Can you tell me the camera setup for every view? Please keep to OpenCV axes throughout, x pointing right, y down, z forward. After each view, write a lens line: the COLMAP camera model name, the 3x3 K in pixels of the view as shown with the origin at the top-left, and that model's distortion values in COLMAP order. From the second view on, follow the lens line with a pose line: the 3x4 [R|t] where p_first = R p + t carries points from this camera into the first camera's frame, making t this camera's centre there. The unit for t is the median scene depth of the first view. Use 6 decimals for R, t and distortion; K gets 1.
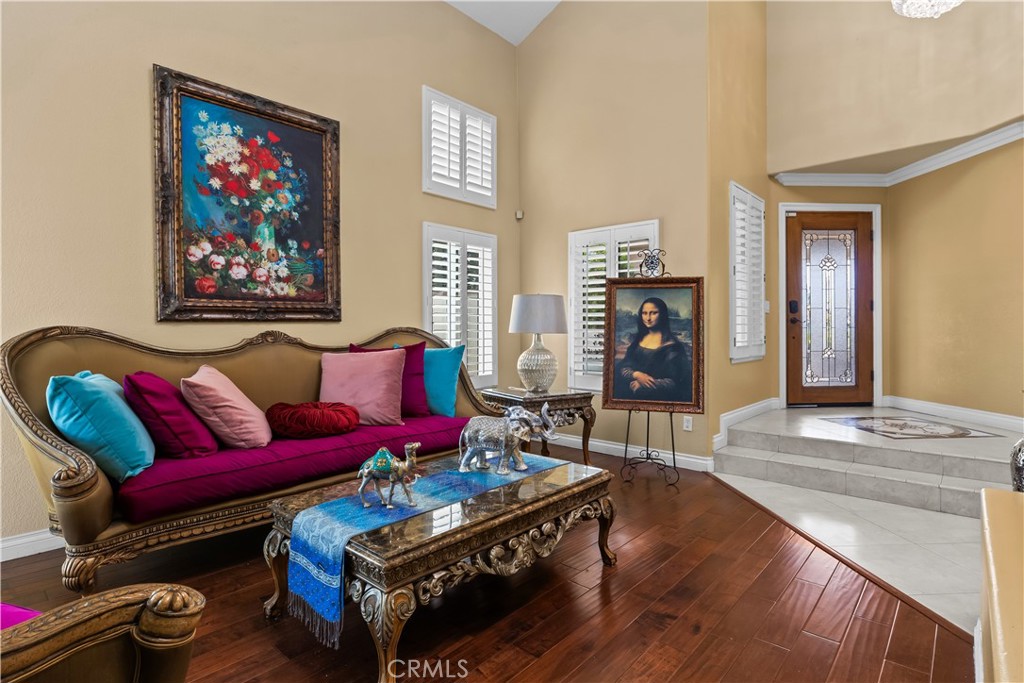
lens RADIAL K [[512.1, 0, 505.2], [0, 512.1, 332.0], [0, 0, 1]] dist [-0.006271, -0.001054]
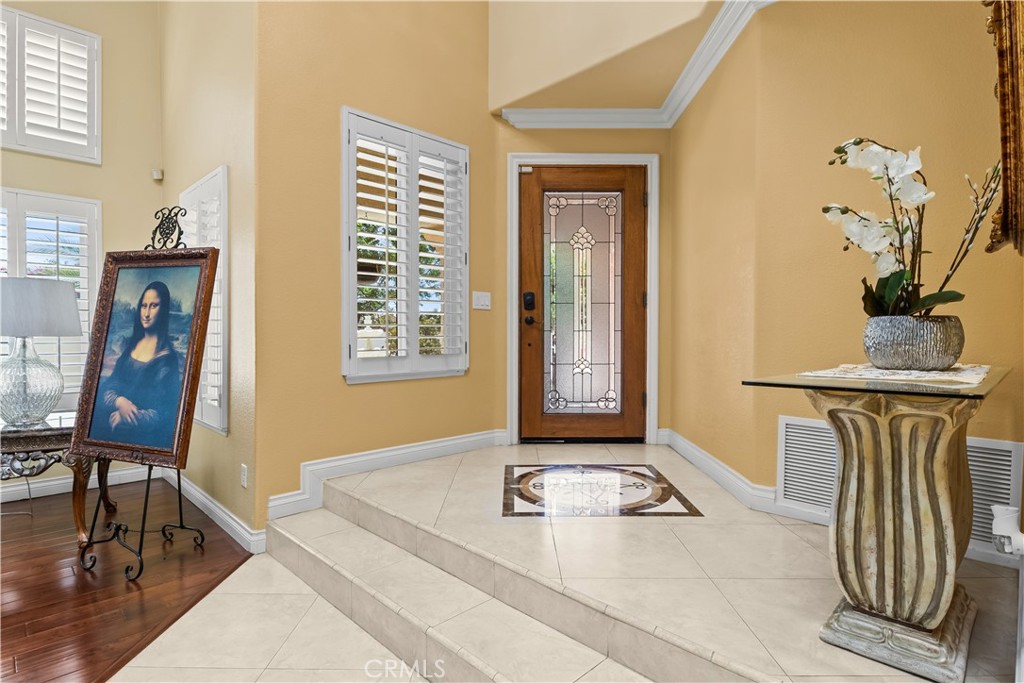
lens RADIAL K [[512.1, 0, 518.4], [0, 512.1, 346.6], [0, 0, 1]] dist [-0.006271, -0.001054]
pose [[0.998847, 0.007347, -0.047444, 0.608811], [-0.006290, 0.999730, 0.022379, -0.002325], [0.047595, -0.022055, 0.998623, 0.303135]]
